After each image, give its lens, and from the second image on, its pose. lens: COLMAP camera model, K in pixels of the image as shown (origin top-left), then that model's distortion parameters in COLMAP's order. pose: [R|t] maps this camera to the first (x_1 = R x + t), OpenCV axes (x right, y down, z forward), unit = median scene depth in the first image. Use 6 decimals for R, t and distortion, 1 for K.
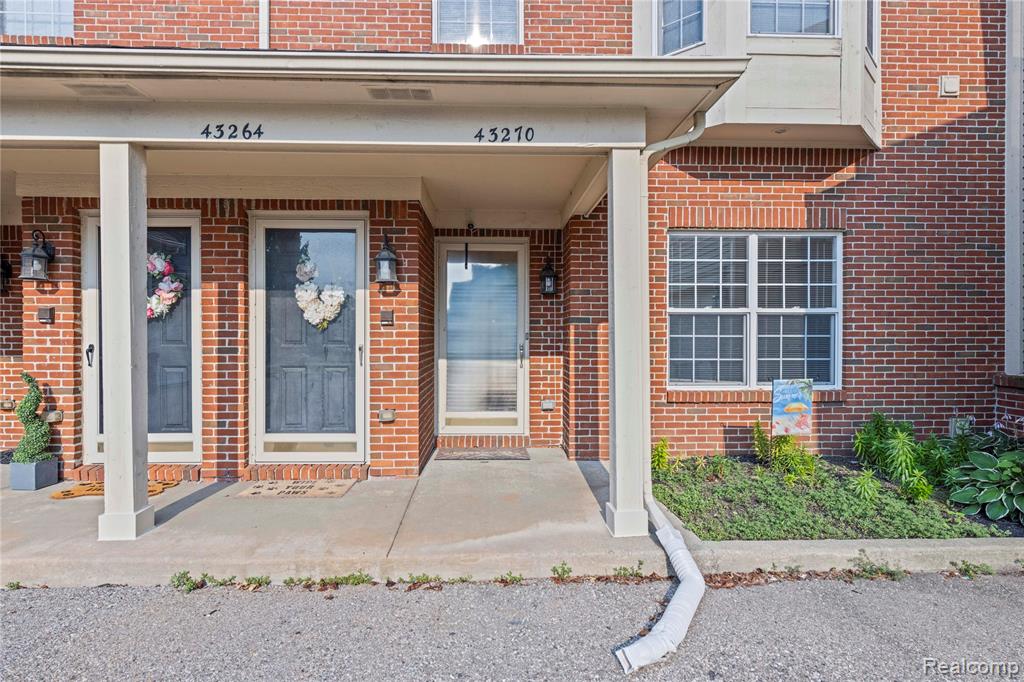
lens RADIAL K [[563.7, 0, 511.1], [0, 563.7, 336.6], [0, 0, 1]] dist [-0.002755, 0.000648]
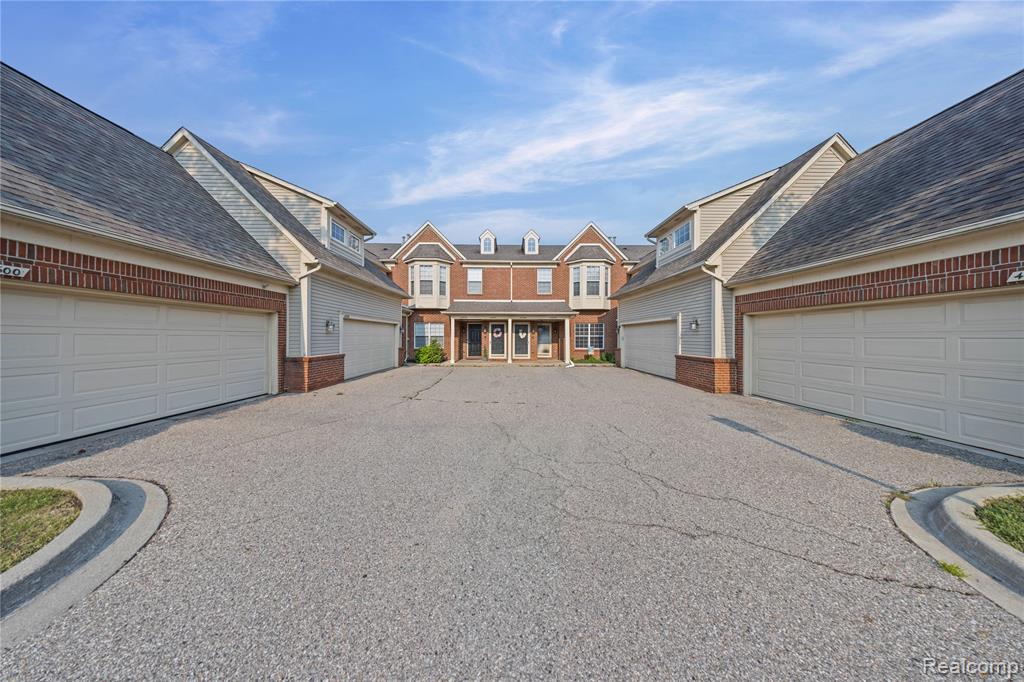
lens RADIAL K [[301.1, 0, 512.2], [0, 301.1, 336.4], [0, 0, 1]] dist [0.029598, -0.000003]
pose [[0.999748, 0.002862, -0.022284, -0.375226], [-0.003046, 0.999962, -0.008229, -0.014525], [0.022260, 0.008295, 0.999718, -2.587397]]
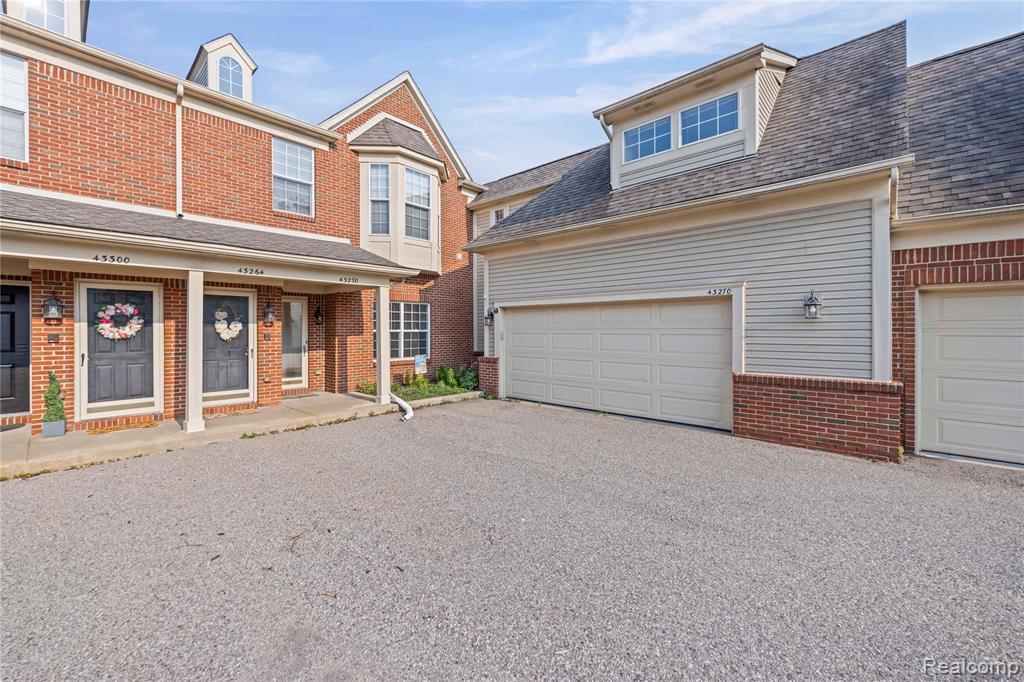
lens RADIAL K [[404.2, 0, 510.6], [0, 404.2, 336.0], [0, 0, 1]] dist [-0.000272, -0.004281]
pose [[0.698666, -0.013208, 0.715326, -0.675420], [0.006113, 0.999903, 0.012491, -0.047755], [-0.715422, -0.004354, 0.698679, -0.825128]]
